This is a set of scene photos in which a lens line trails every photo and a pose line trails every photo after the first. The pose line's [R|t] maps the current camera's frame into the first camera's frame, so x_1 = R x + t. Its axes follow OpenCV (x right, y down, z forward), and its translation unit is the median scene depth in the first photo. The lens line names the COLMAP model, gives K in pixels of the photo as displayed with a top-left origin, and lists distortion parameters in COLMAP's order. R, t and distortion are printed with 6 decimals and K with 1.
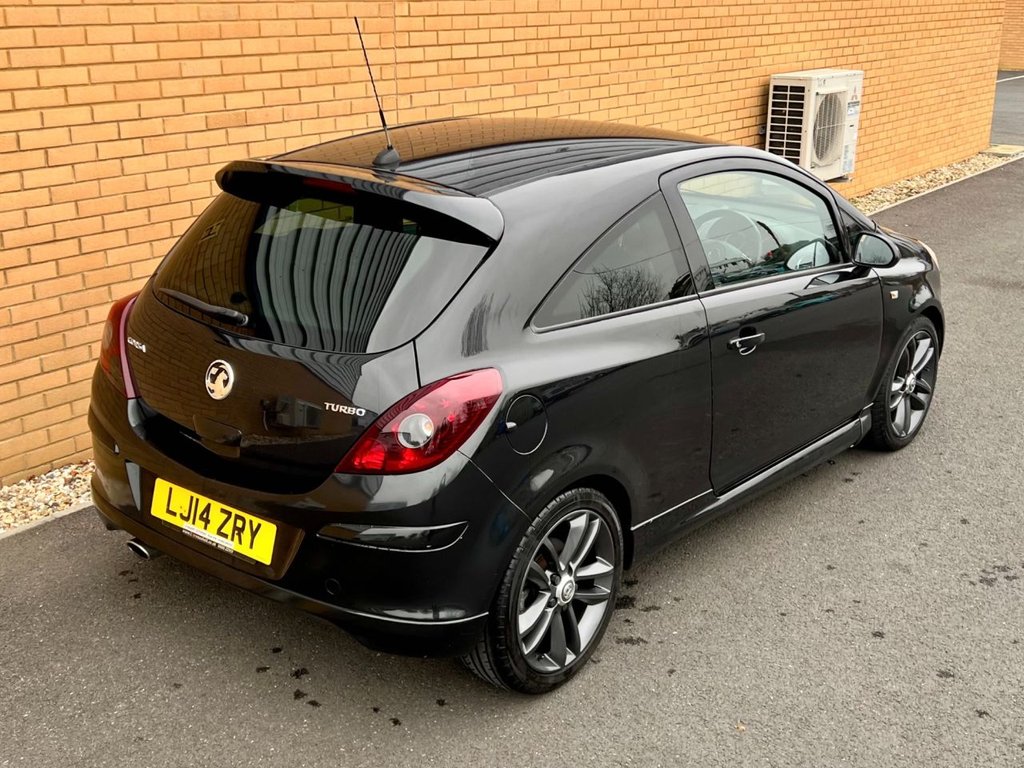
lens RADIAL K [[1248.7, 0, 536.7], [0, 1248.7, 377.7], [0, 0, 1]] dist [0.104940, -0.254060]
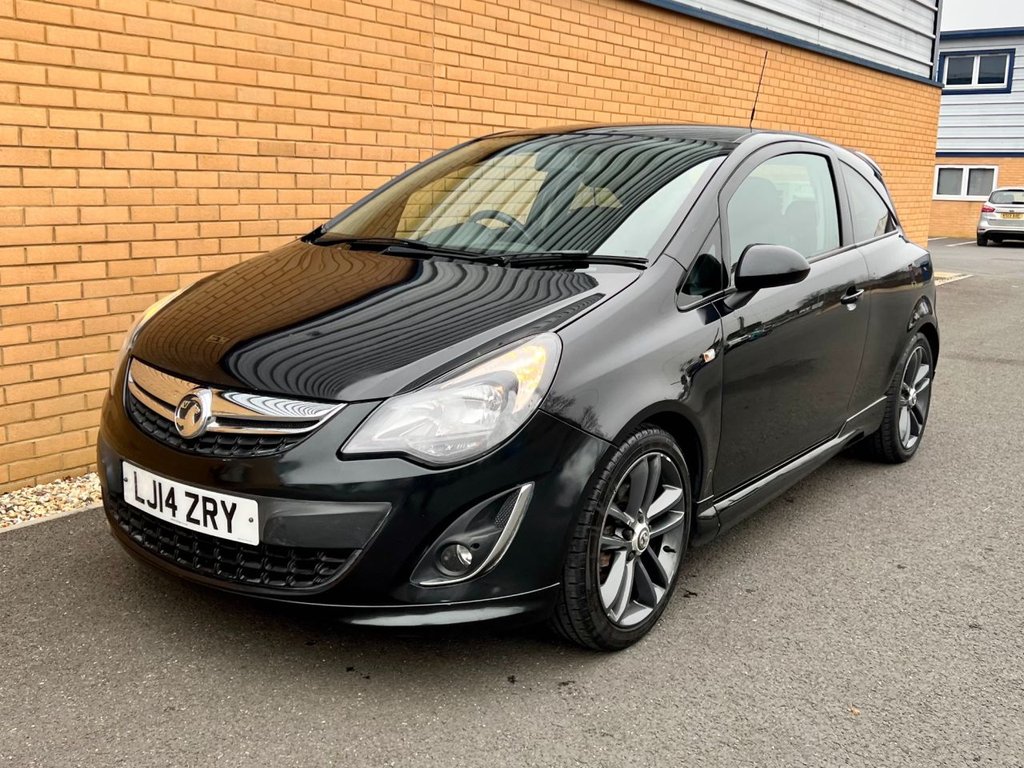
lens RADIAL K [[1058.3, 0, 508.1], [0, 1058.3, 365.2], [0, 0, 1]] dist [0.069265, -0.143059]
pose [[0.999882, 0.015265, 0.001824, -0.060071], [-0.014892, 0.991203, -0.131508, 0.099626], [-0.003815, 0.131465, 0.991313, 0.164988]]
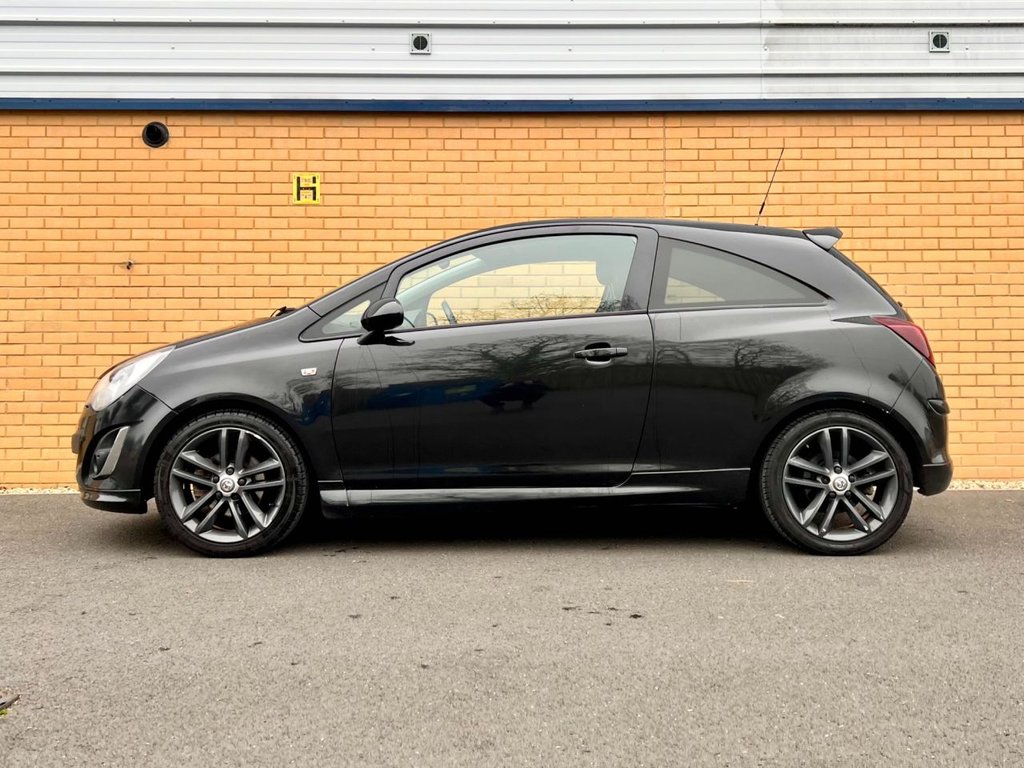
lens RADIAL K [[1036.9, 0, 535.3], [0, 1036.9, 331.6], [0, 0, 1]] dist [0.107531, -0.216466]
pose [[0.596485, -0.037913, -0.801728, 0.867505], [-0.235970, 0.946455, -0.220319, 0.126082], [0.767153, 0.320601, 0.555600, 0.426199]]
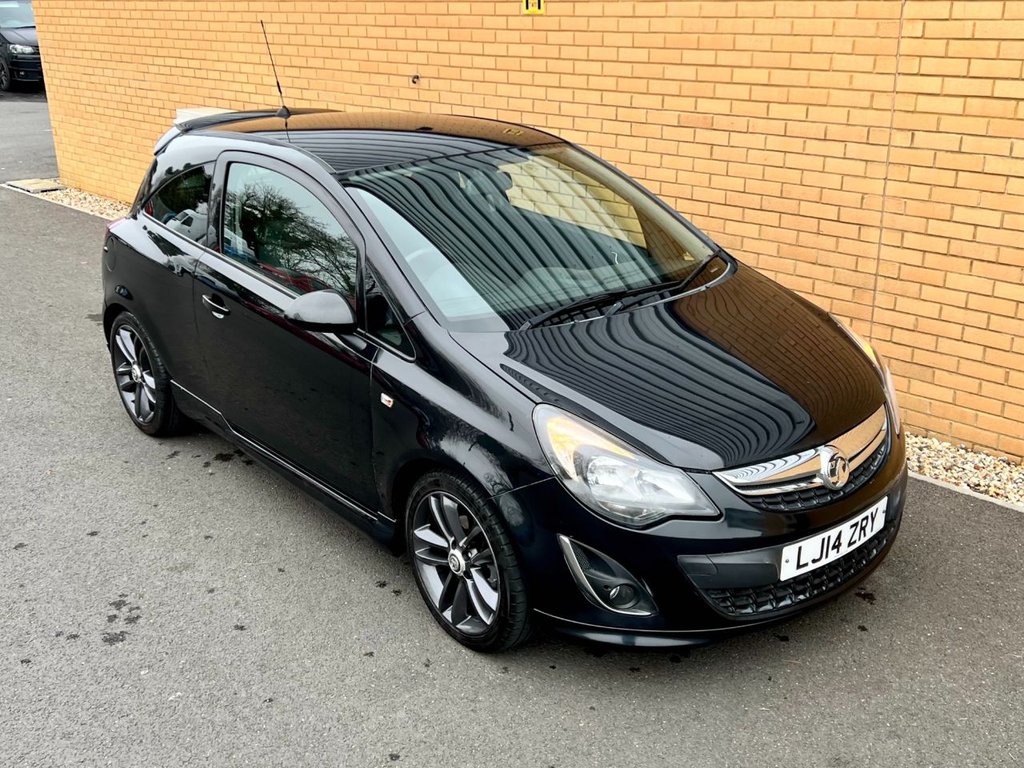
lens RADIAL K [[1158.5, 0, 529.0], [0, 1158.5, 428.4], [0, 0, 1]] dist [0.102508, -0.217328]
pose [[-0.215438, 0.341002, -0.915043, 0.980762], [-0.284606, 0.874441, 0.392878, -0.381222], [0.934123, 0.345067, -0.091336, 1.197149]]
